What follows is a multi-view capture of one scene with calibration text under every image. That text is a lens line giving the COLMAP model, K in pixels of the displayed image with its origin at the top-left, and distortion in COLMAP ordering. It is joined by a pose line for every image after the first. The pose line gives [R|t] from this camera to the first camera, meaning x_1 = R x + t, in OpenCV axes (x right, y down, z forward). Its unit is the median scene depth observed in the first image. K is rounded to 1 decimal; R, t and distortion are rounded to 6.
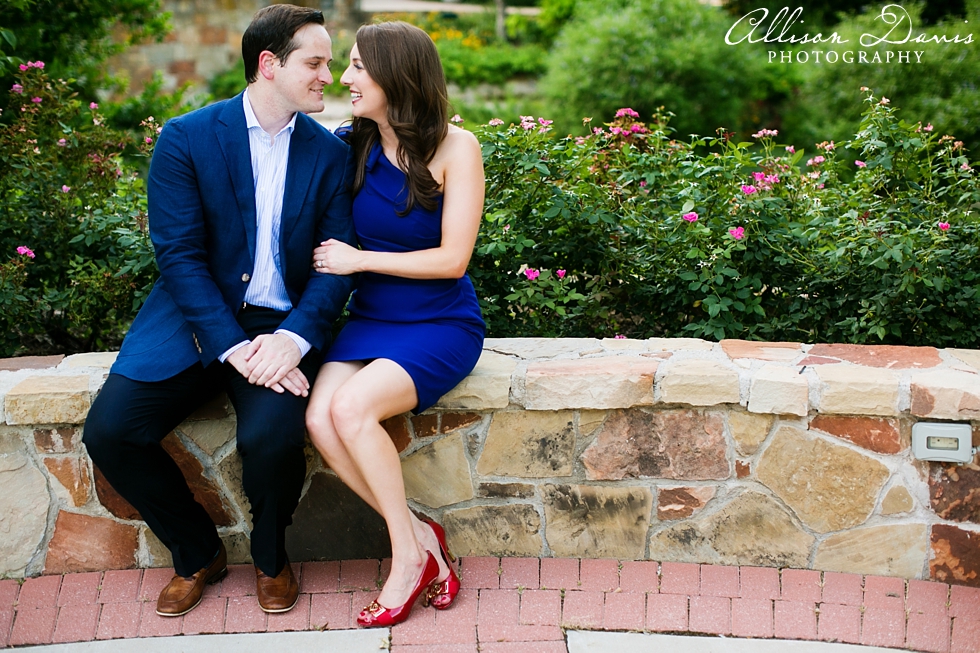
lens RADIAL K [[1559.3, 0, 490.0], [0, 1559.3, 326.5], [0, 0, 1]] dist [-0.231787, 0.790996]
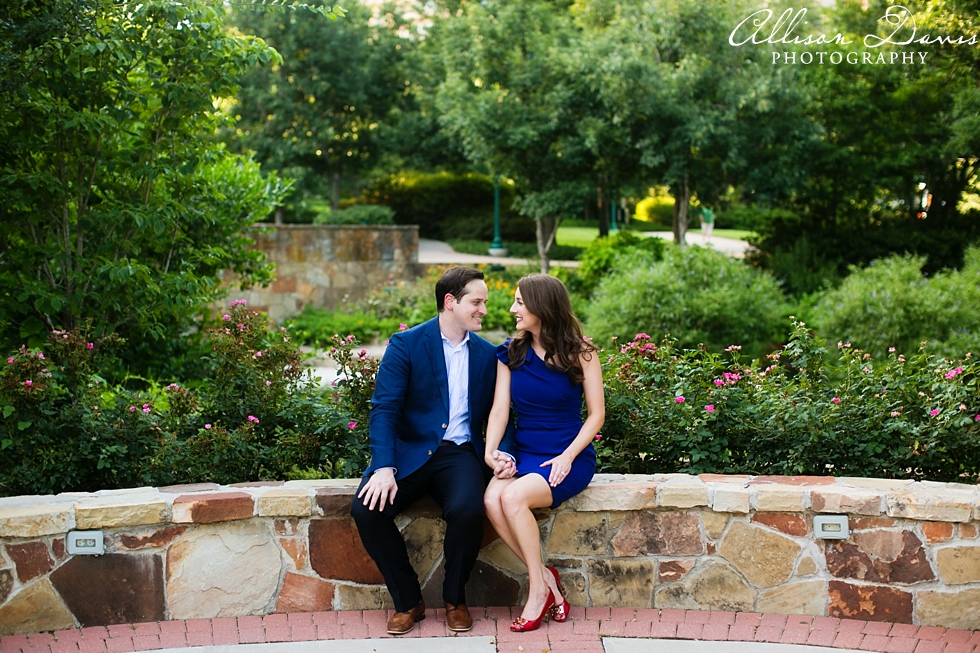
lens RADIAL K [[1468.0, 0, 490.0], [0, 1468.0, 326.5], [0, 0, 1]] dist [0.020758, 0.056272]
pose [[0.999563, 0.005182, -0.029119, -0.023947], [-0.009715, 0.987426, -0.157781, 0.105783], [0.027935, 0.157994, 0.987045, -0.549752]]
